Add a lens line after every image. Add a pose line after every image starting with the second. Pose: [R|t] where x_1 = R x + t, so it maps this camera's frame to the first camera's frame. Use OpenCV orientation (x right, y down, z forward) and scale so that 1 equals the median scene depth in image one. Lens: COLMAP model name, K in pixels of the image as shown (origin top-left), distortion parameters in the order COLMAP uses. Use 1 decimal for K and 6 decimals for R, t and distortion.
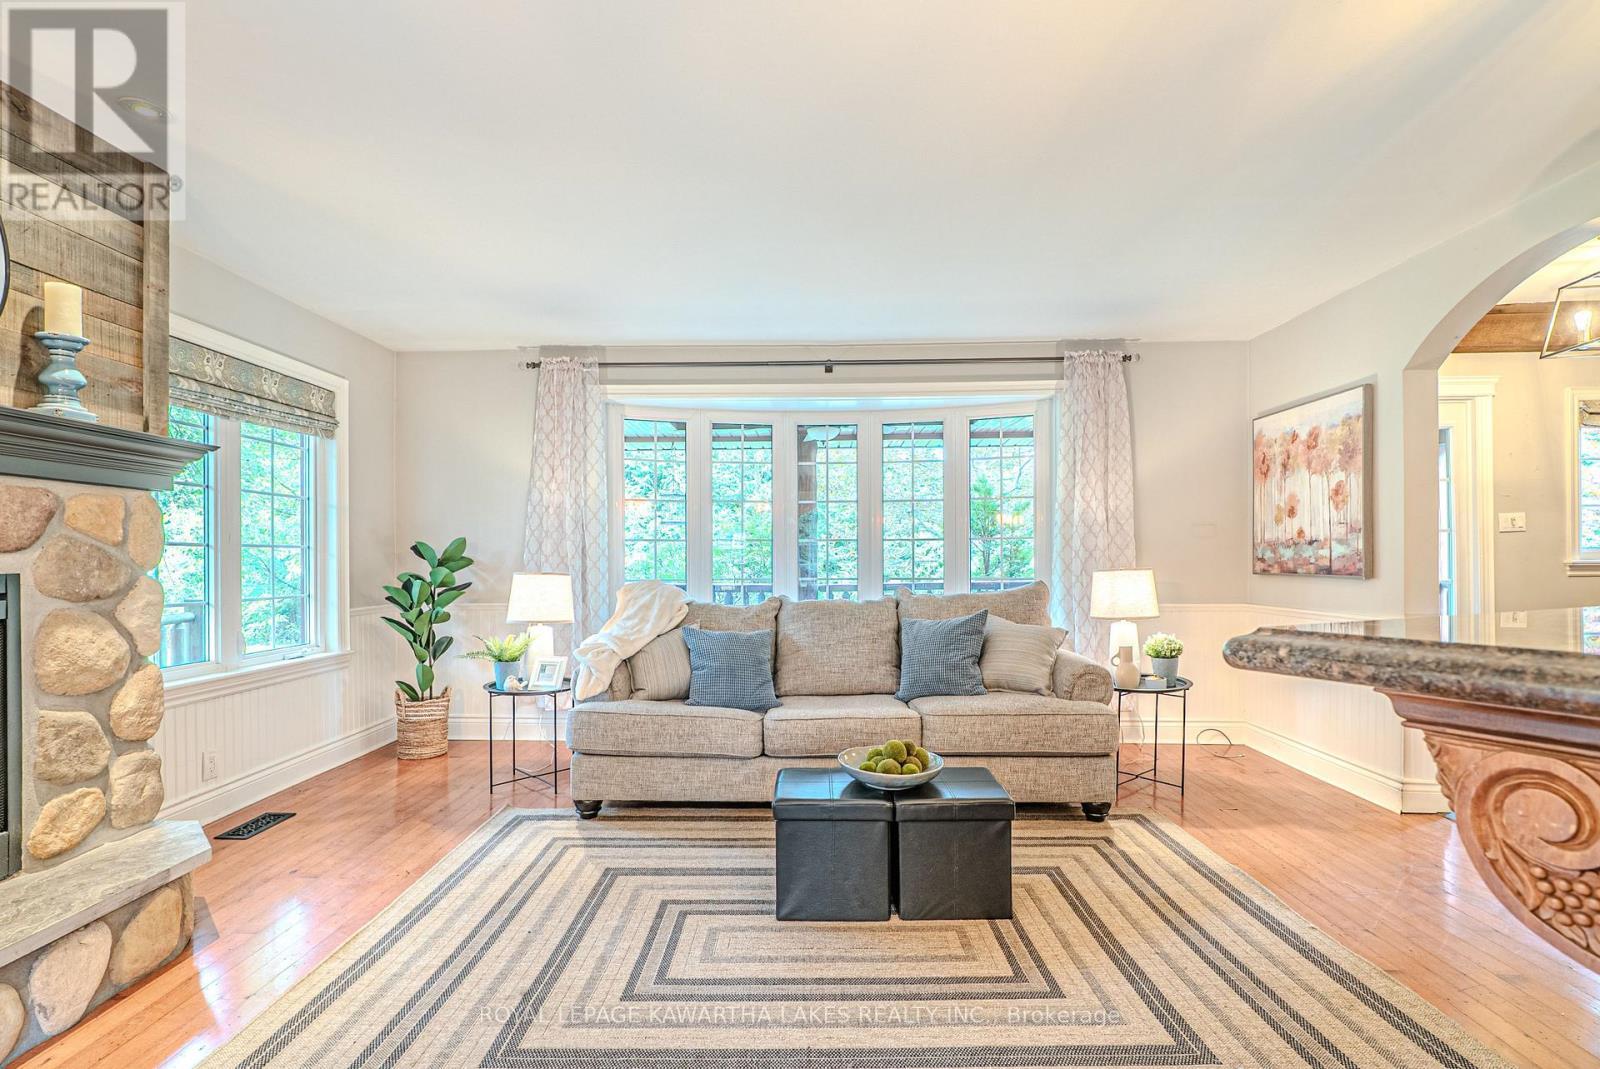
lens RADIAL K [[748.4, 0, 802.5], [0, 748.4, 551.7], [0, 0, 1]] dist [-0.002840, -0.000244]
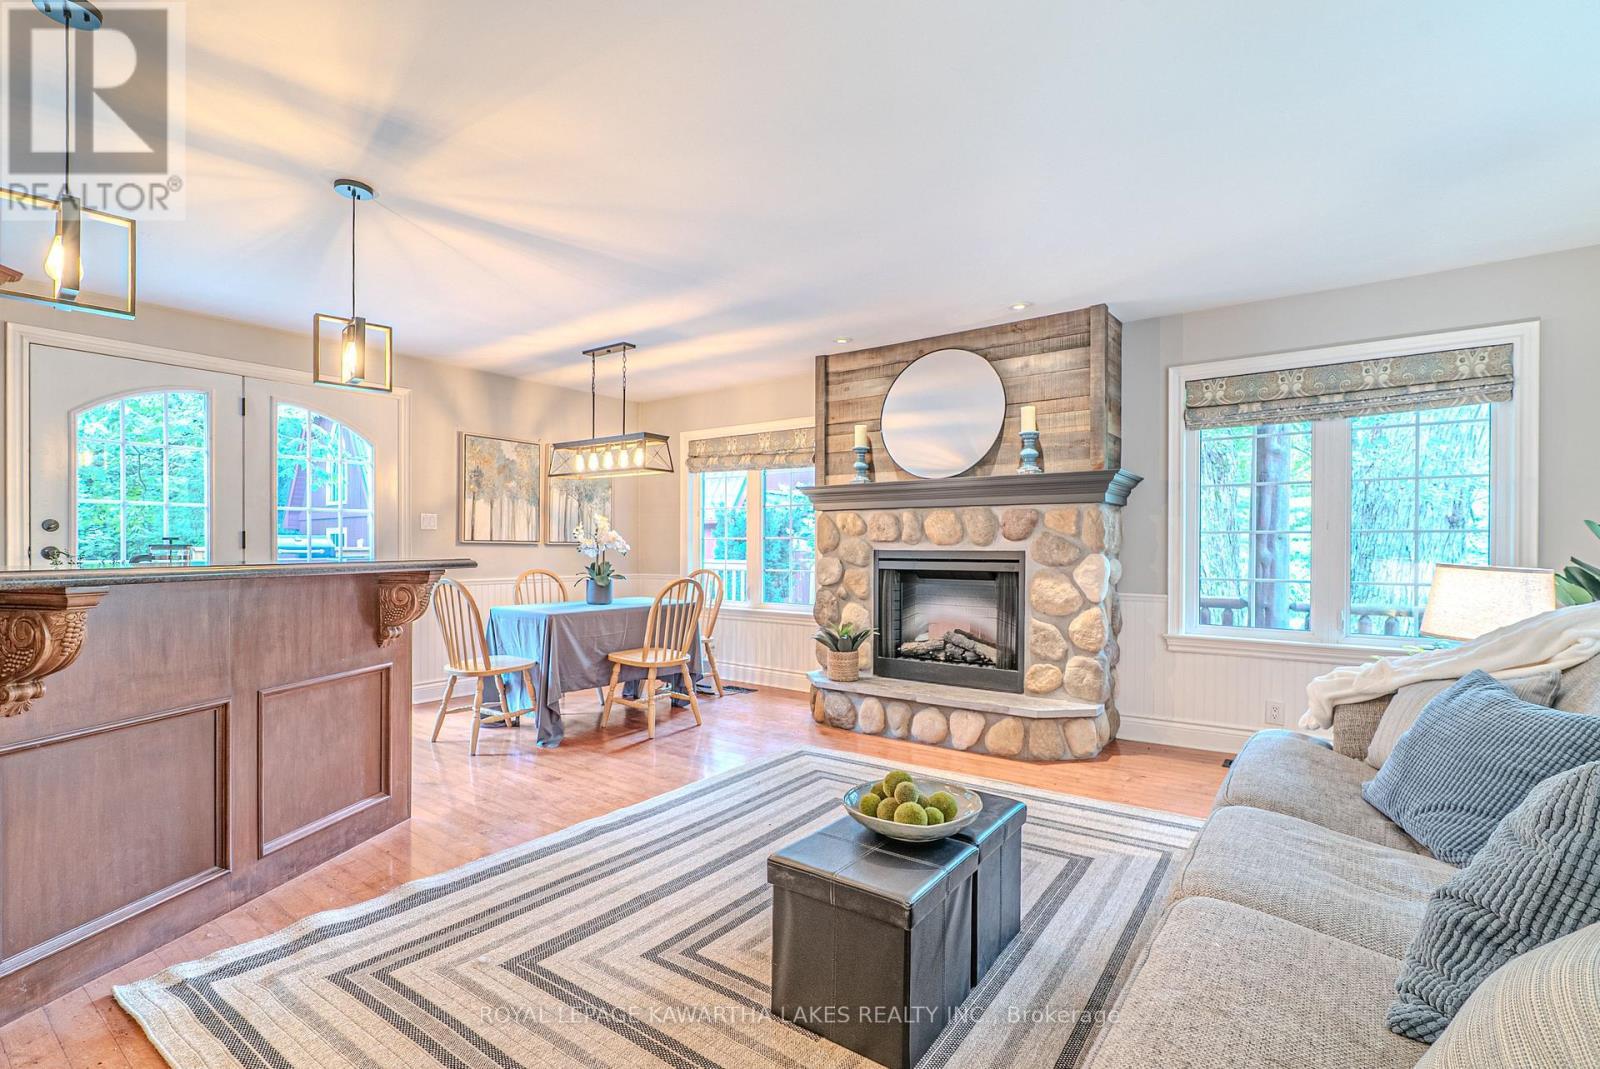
lens RADIAL K [[733.9, 0, 800.0], [0, 733.9, 534.5], [0, 0, 1]] dist [-0.000550, 0.000147]
pose [[-0.568253, -0.012883, -0.822753, 0.930390], [0.005702, 0.999792, -0.019594, 0.018928], [0.822834, -0.015826, -0.568061, 1.529254]]
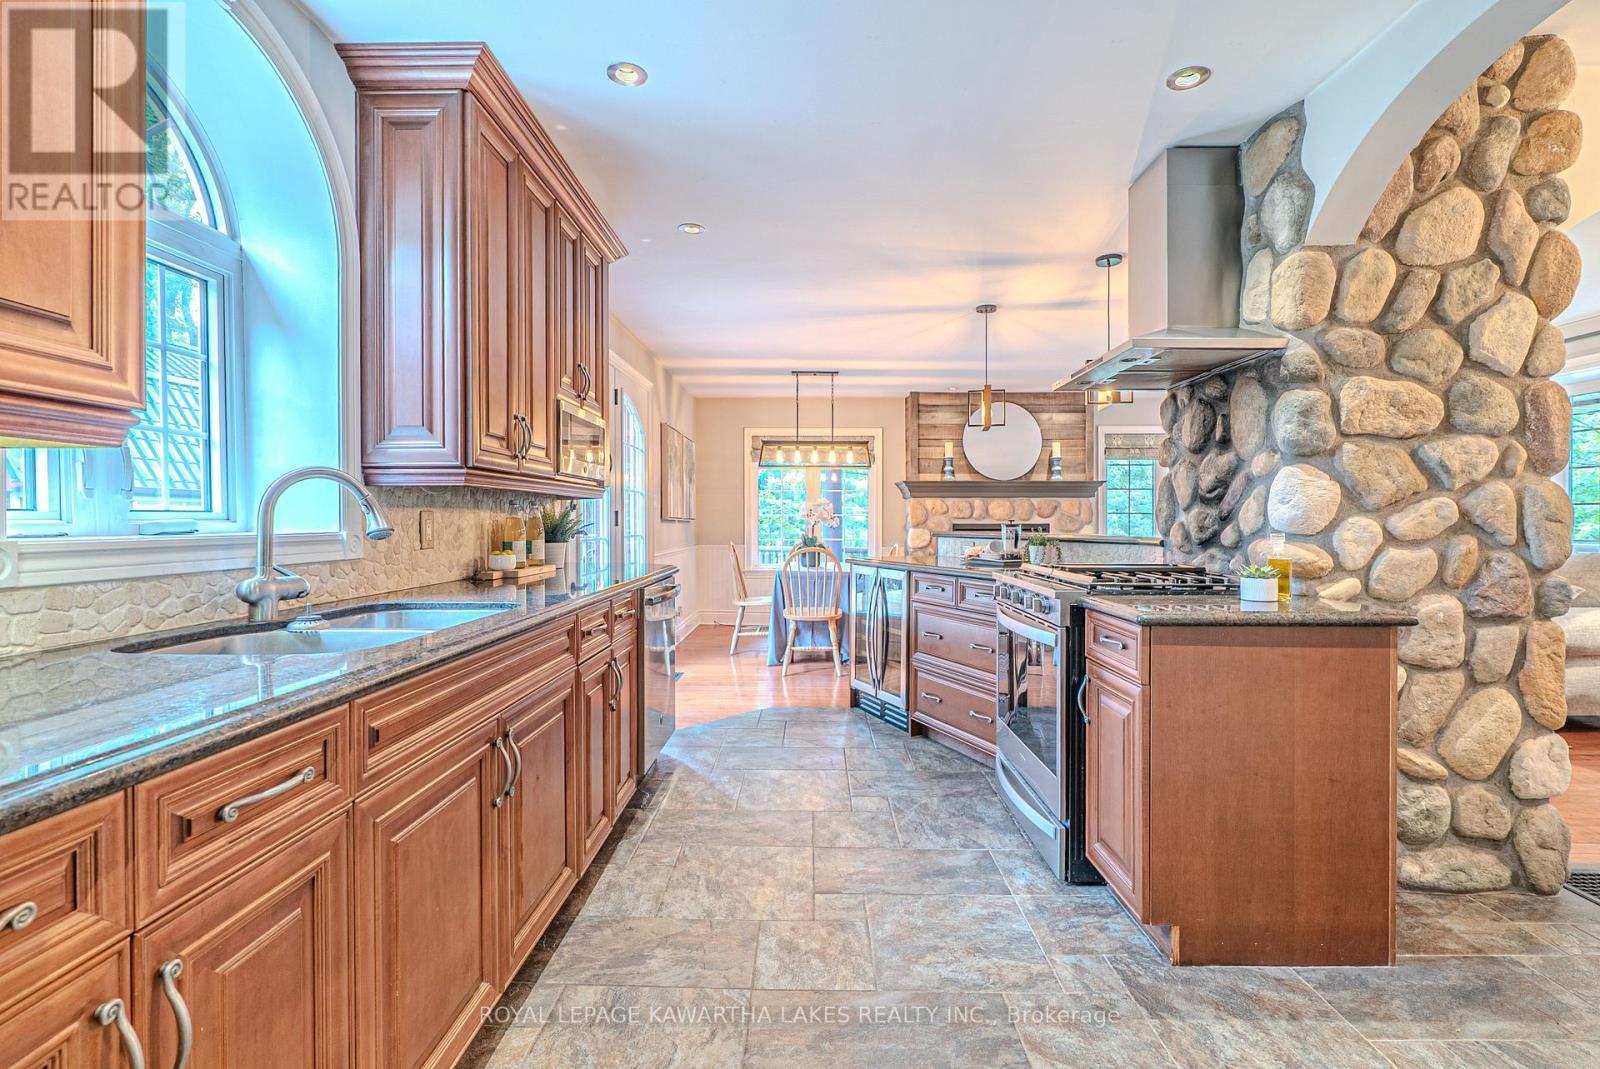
lens RADIAL K [[734.9, 0, 796.4], [0, 734.9, 511.0], [0, 0, 1]] dist [-0.010052, 0.000413]
pose [[0.027236, -0.009309, -0.999586, 2.346205], [0.008824, 0.999920, -0.009072, -0.010881], [0.999590, -0.008573, 0.027315, -0.319769]]
